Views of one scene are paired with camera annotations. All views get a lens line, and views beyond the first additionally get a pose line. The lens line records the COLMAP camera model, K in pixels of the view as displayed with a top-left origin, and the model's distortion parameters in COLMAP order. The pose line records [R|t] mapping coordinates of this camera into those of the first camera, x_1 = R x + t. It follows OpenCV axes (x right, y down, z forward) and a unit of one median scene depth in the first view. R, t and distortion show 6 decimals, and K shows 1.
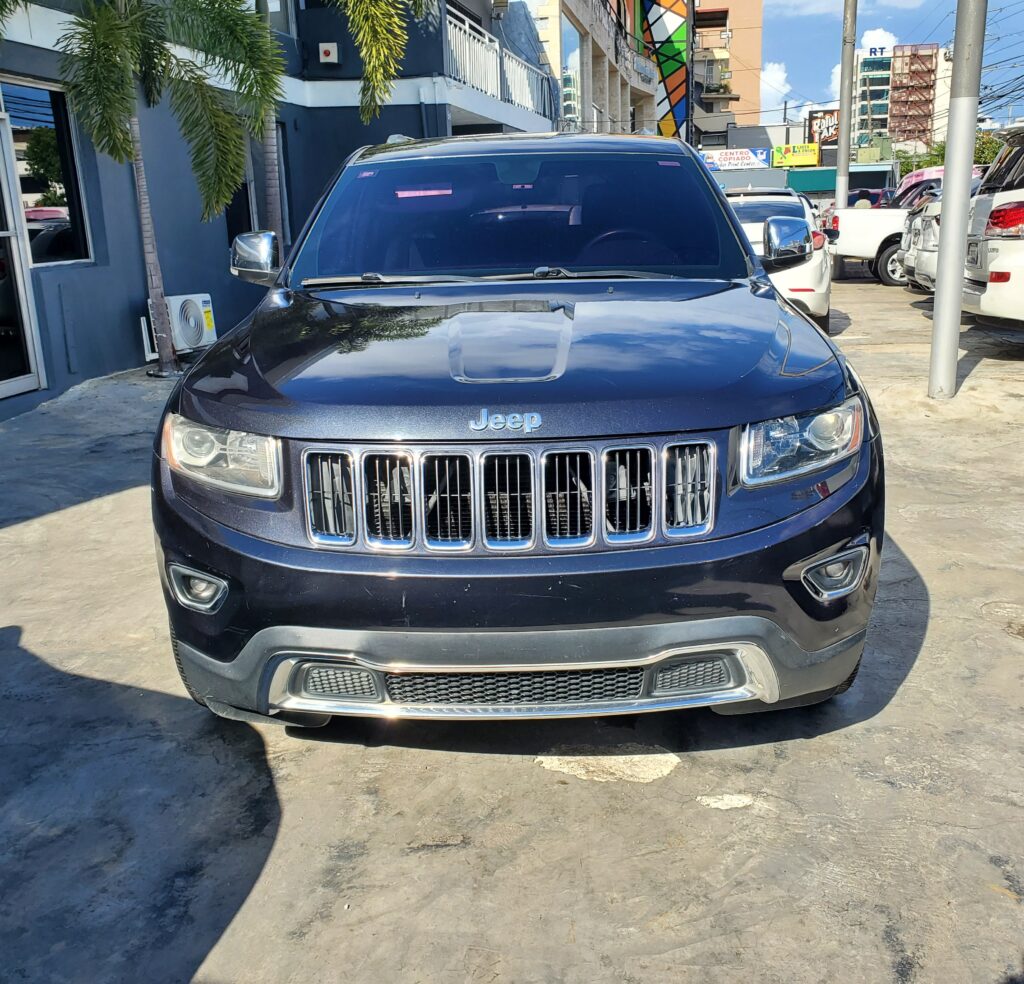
lens RADIAL K [[1103.3, 0, 511.4], [0, 1103.3, 490.9], [0, 0, 1]] dist [-0.006969, 0.000000]
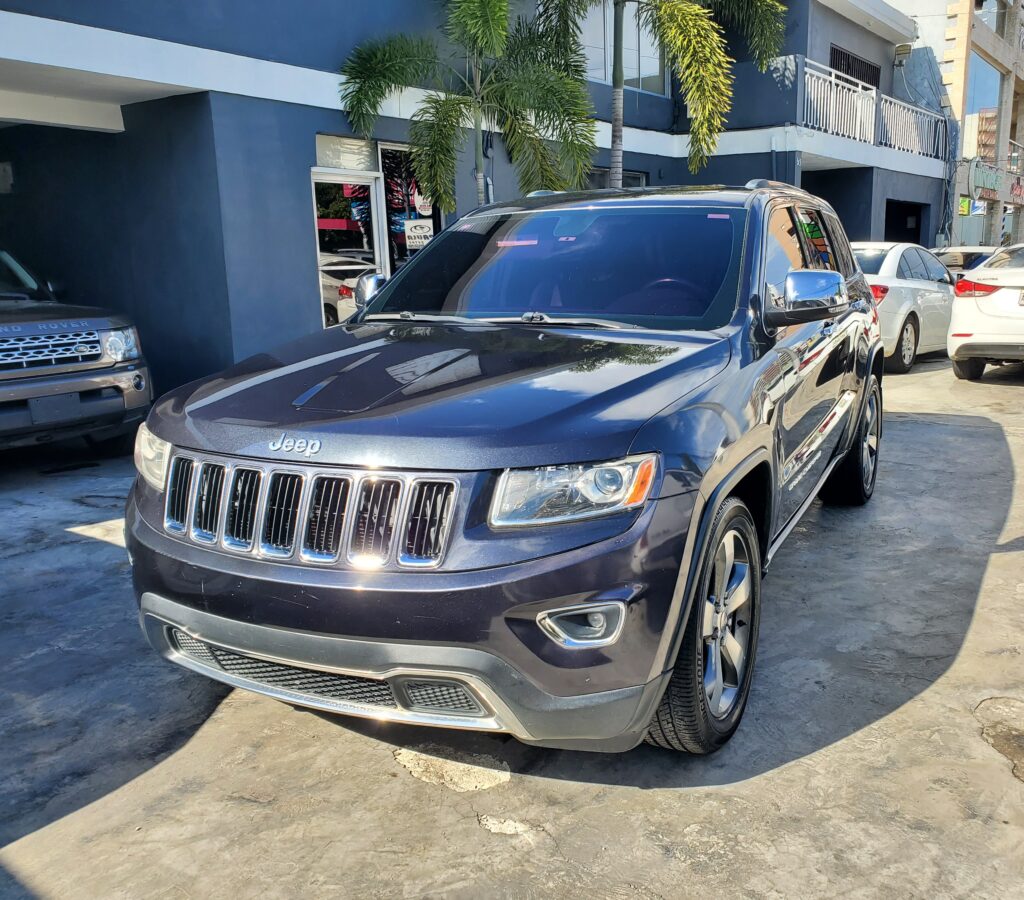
lens RADIAL K [[993.6, 0, 513.0], [0, 993.6, 454.1], [0, 0, 1]] dist [0.009478, 0.000000]
pose [[0.905551, 0.093715, -0.413757, 0.215844], [-0.110643, 0.993713, -0.017079, -0.021032], [0.409555, 0.061245, 0.910227, 0.046113]]
